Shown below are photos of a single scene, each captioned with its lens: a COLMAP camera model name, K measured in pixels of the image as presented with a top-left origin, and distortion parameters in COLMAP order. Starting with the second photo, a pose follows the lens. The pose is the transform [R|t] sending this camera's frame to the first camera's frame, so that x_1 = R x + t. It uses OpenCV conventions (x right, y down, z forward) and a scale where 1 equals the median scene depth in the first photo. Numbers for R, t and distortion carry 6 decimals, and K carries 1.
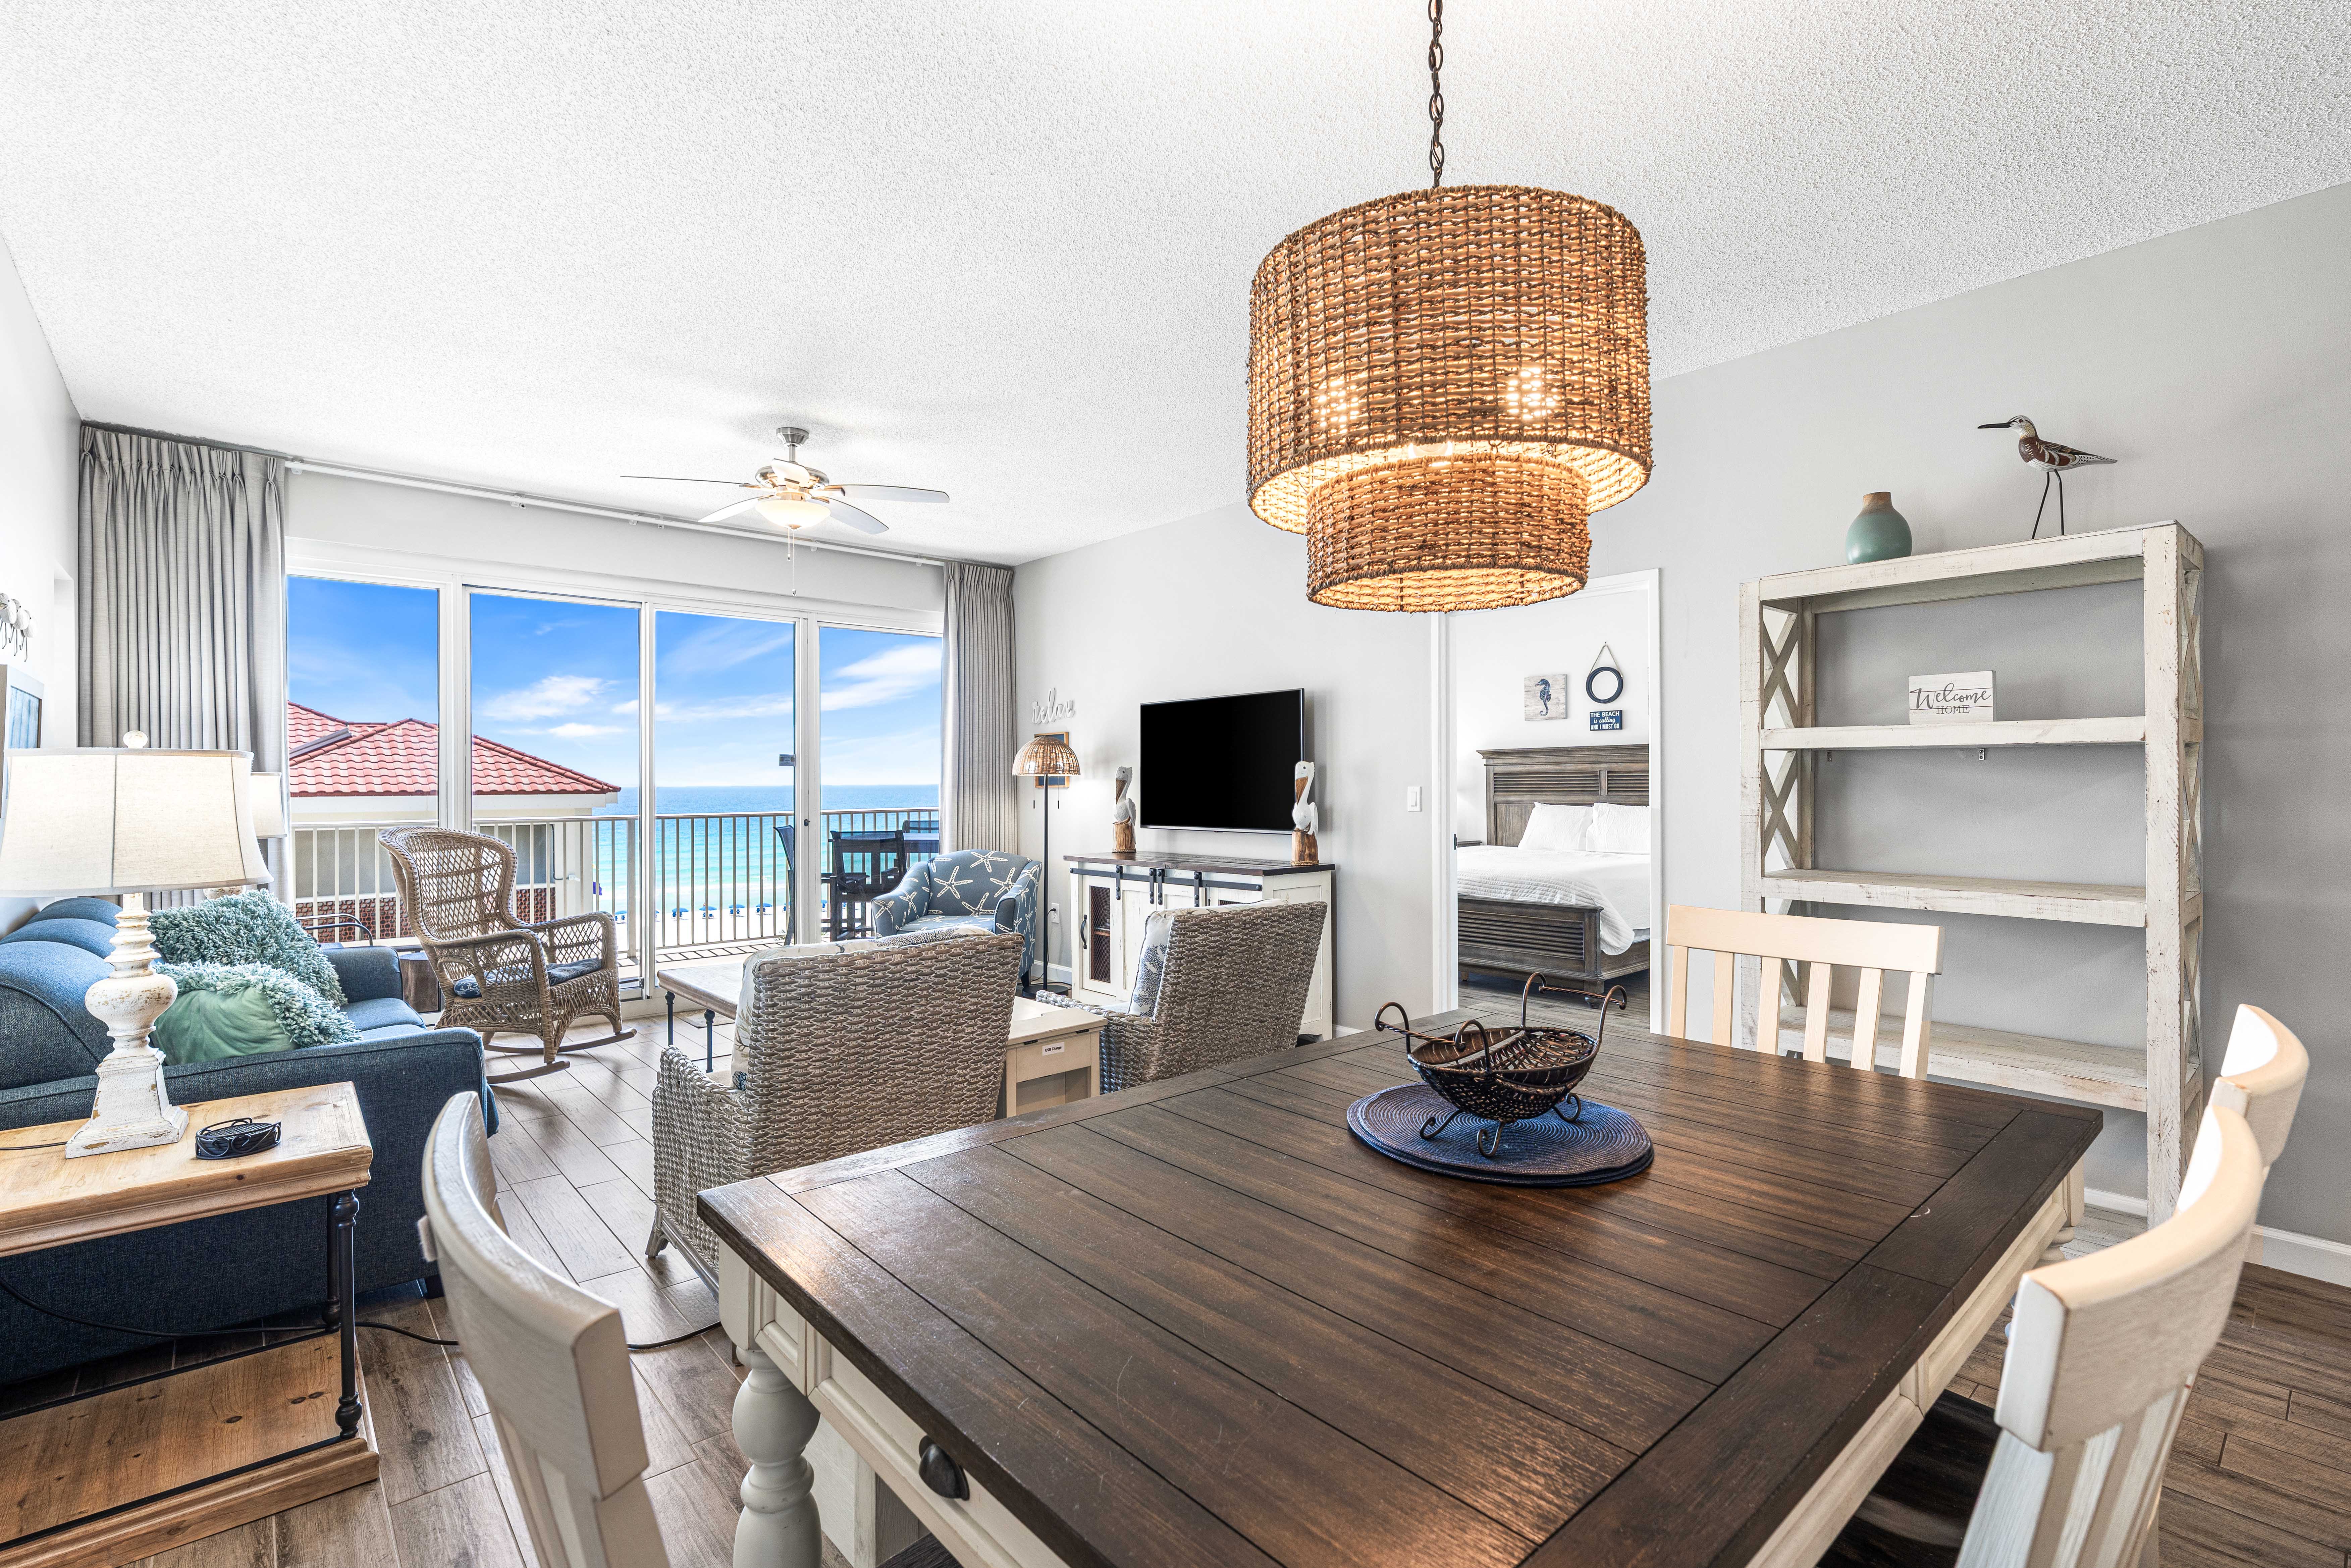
lens RADIAL K [[1063.3, 0, 1170.8], [0, 1063.3, 776.6], [0, 0, 1]] dist [0.000161, 0.000073]
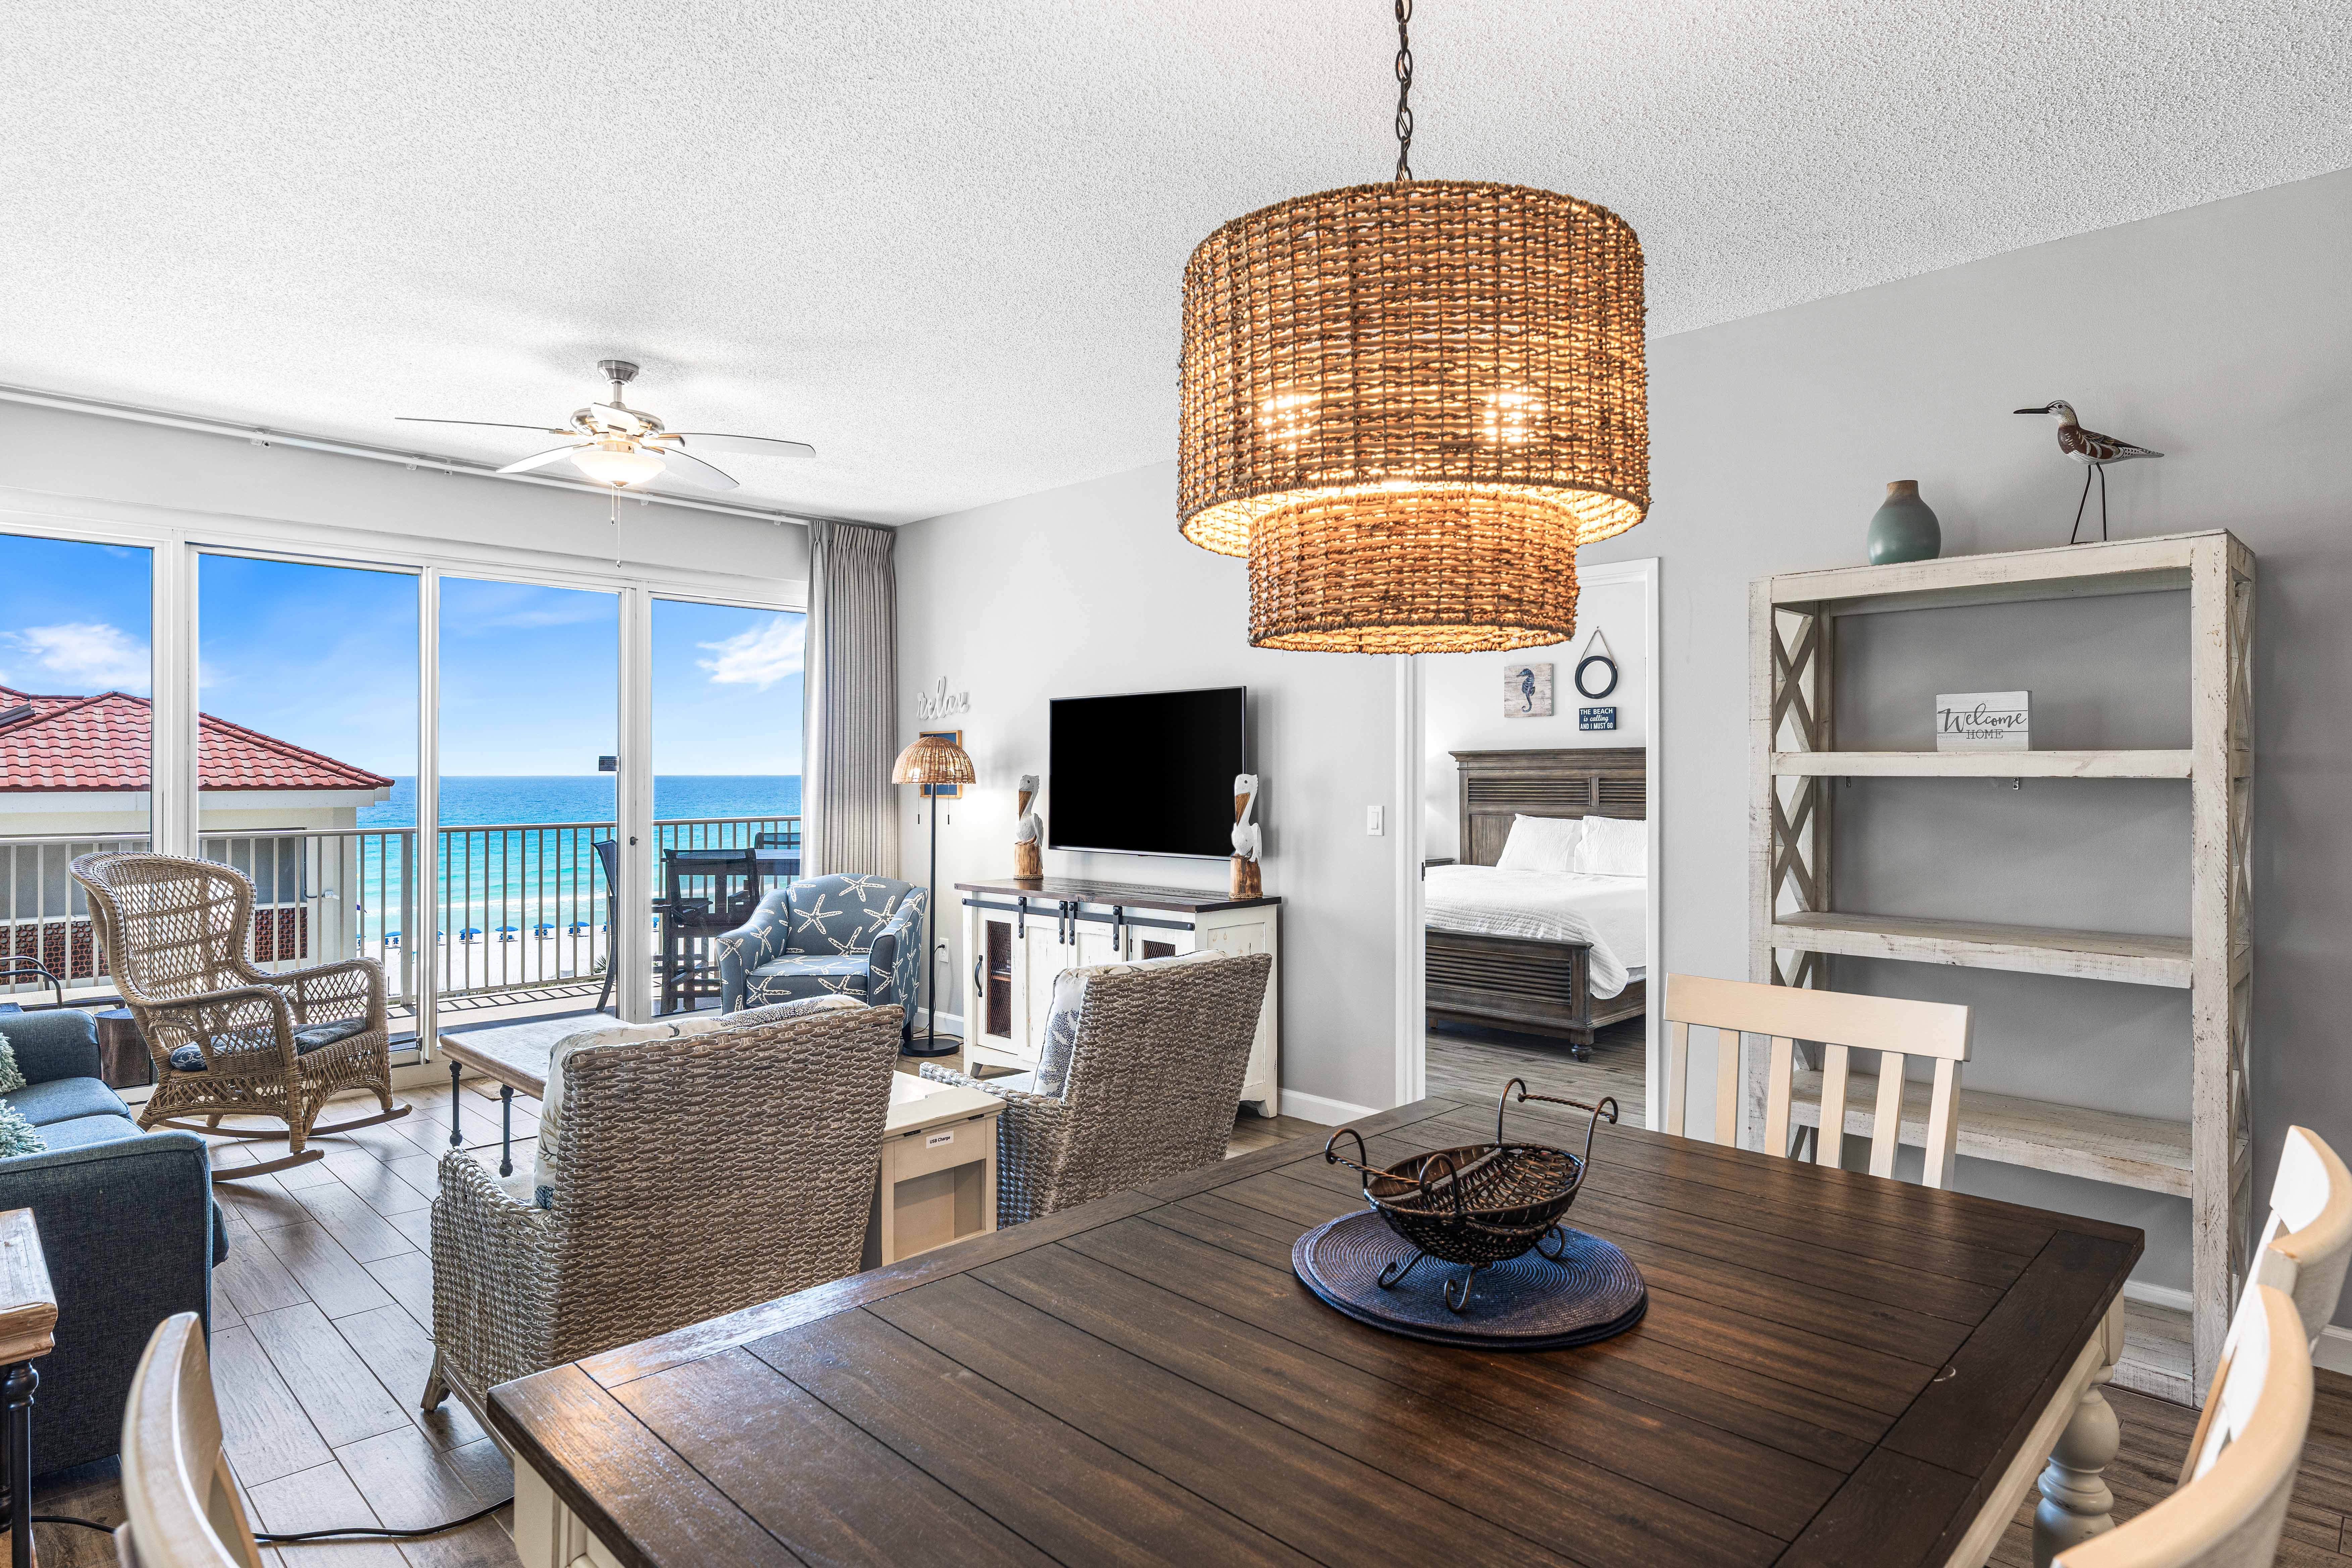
lens RADIAL K [[1279.6, 0, 1179.1], [0, 1279.6, 765.7], [0, 0, 1]] dist [0.002675, -0.000191]
pose [[0.997369, 0.005788, 0.072258, 0.000425], [-0.005711, 0.999983, -0.001272, -0.019529], [-0.072264, 0.000856, 0.997385, -0.000077]]
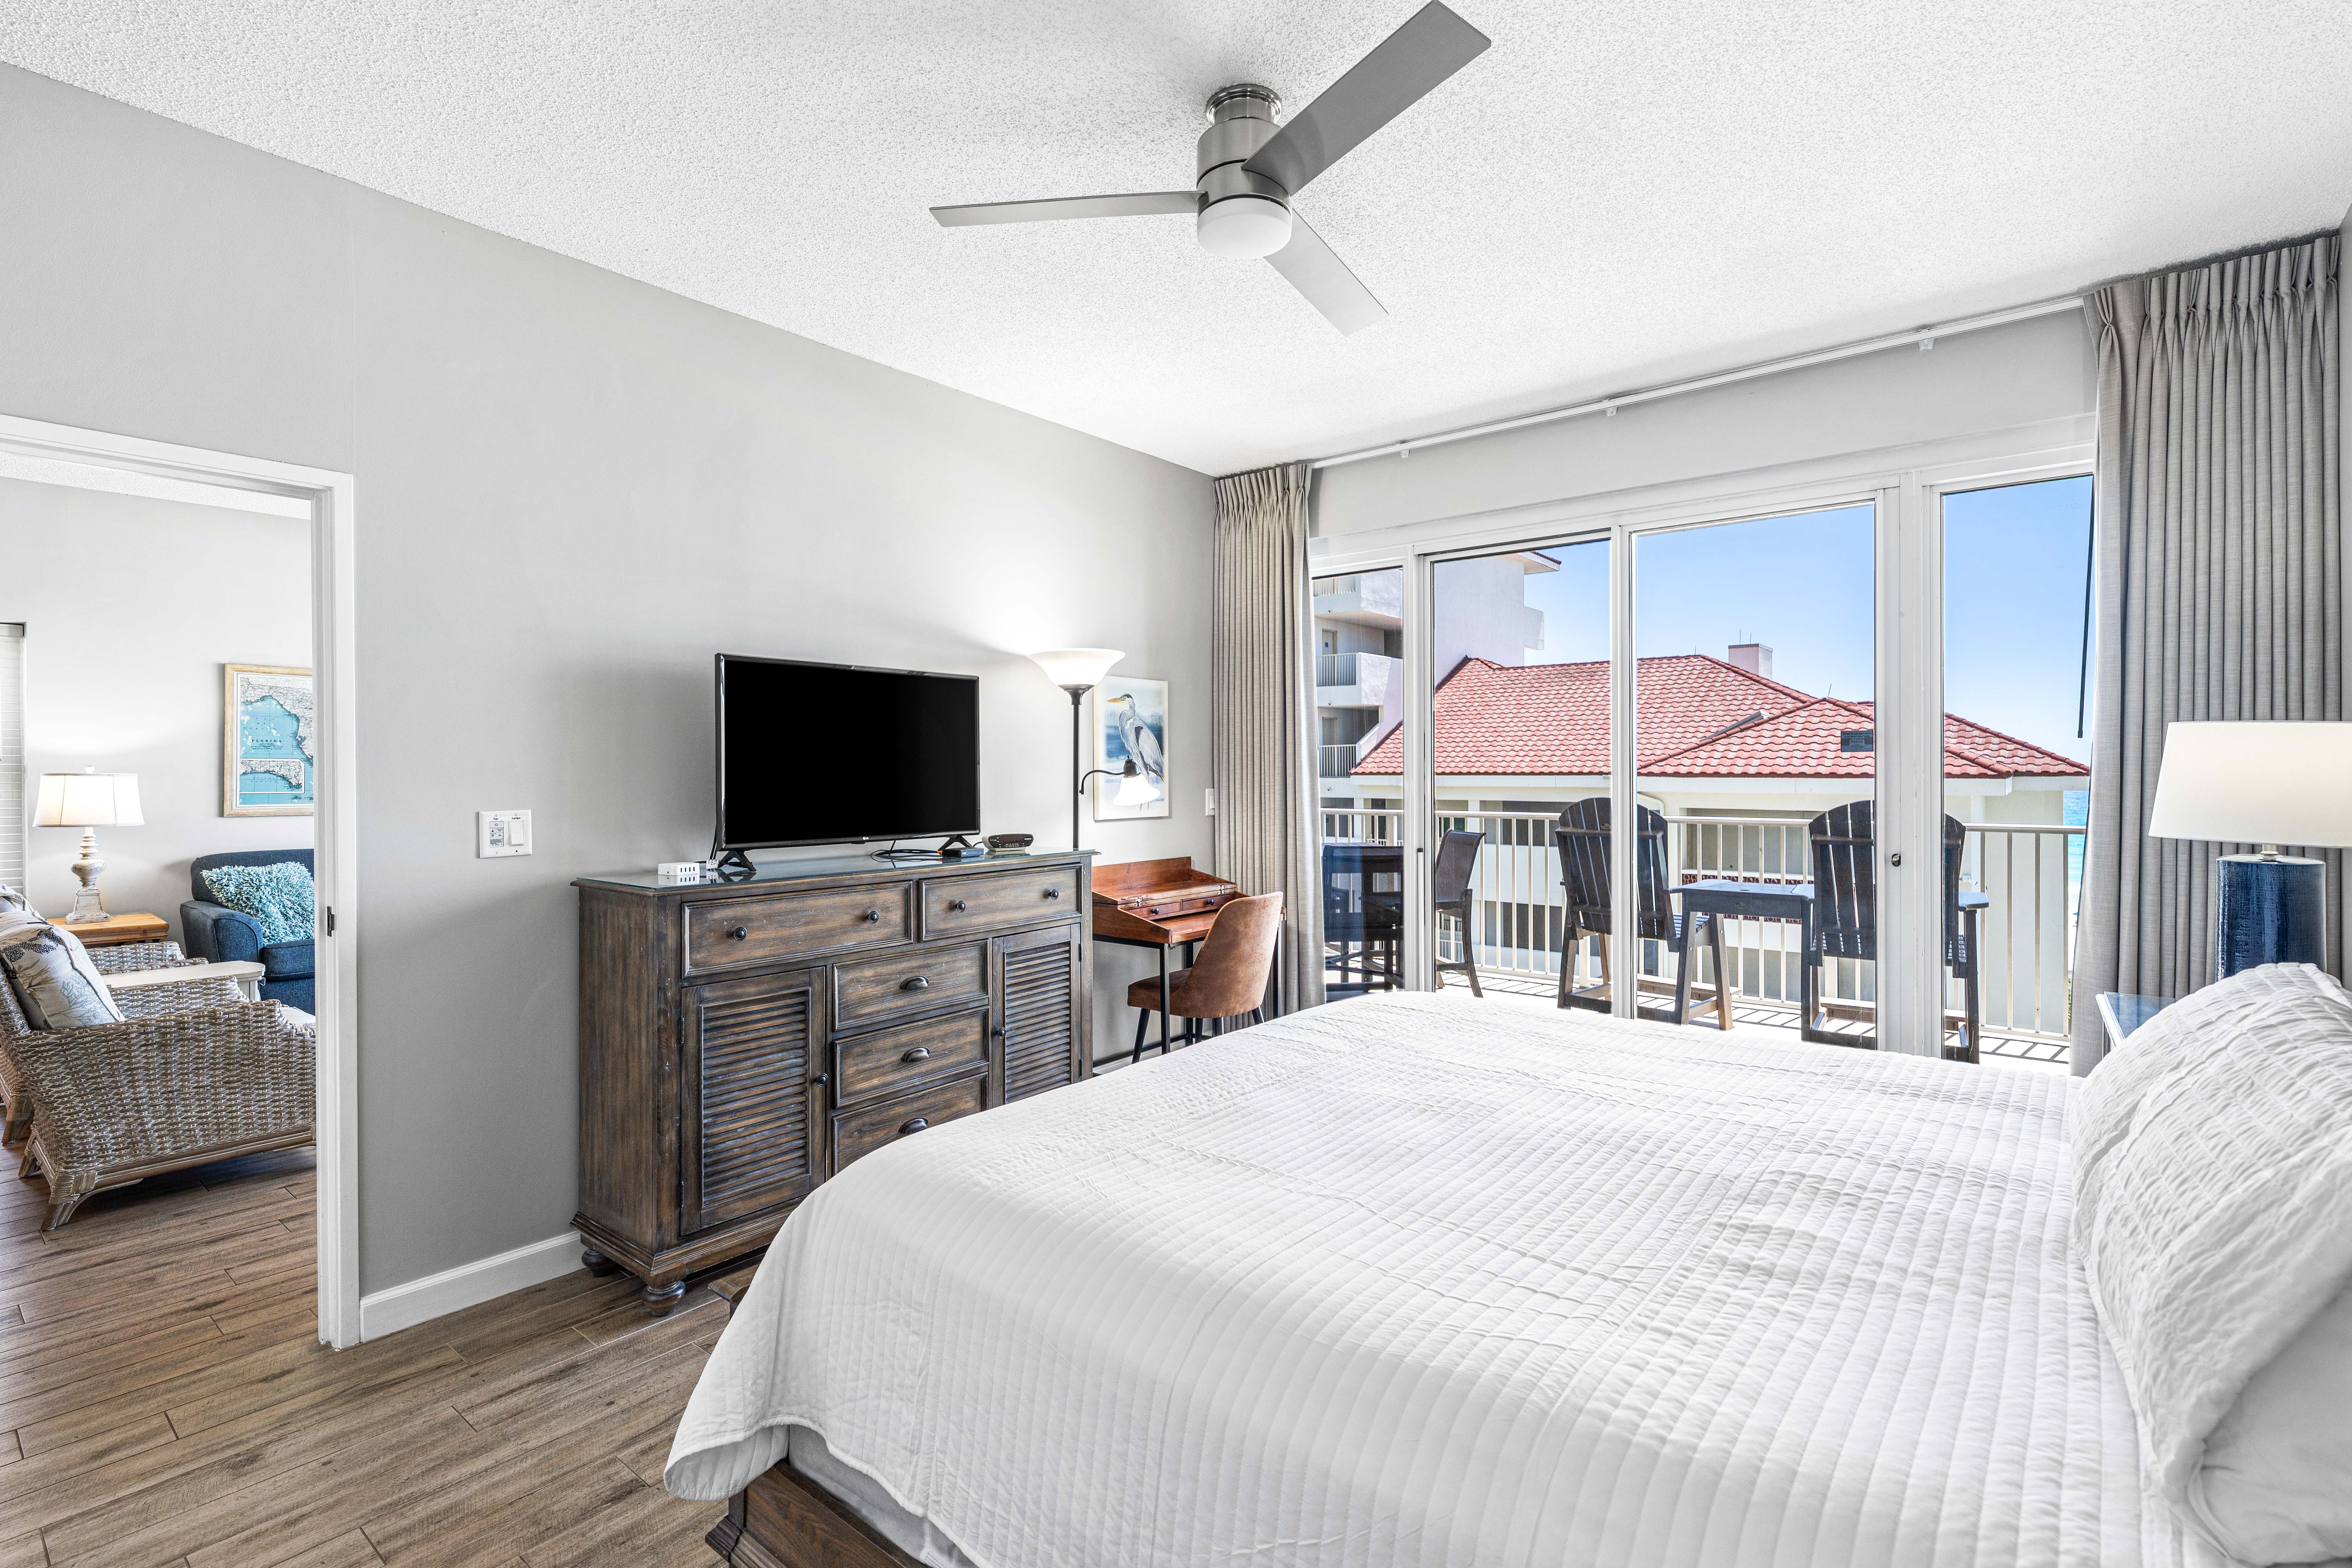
lens RADIAL K [[1075.0, 0, 1176.0], [0, 1075.0, 784.0], [0, 0, 1]] dist [0.001097, 0.000140]
pose [[0.165861, 0.022000, -0.985904, 0.828802], [0.006785, 0.999702, 0.023450, -0.016555], [0.986126, -0.010579, 0.165662, 1.270318]]
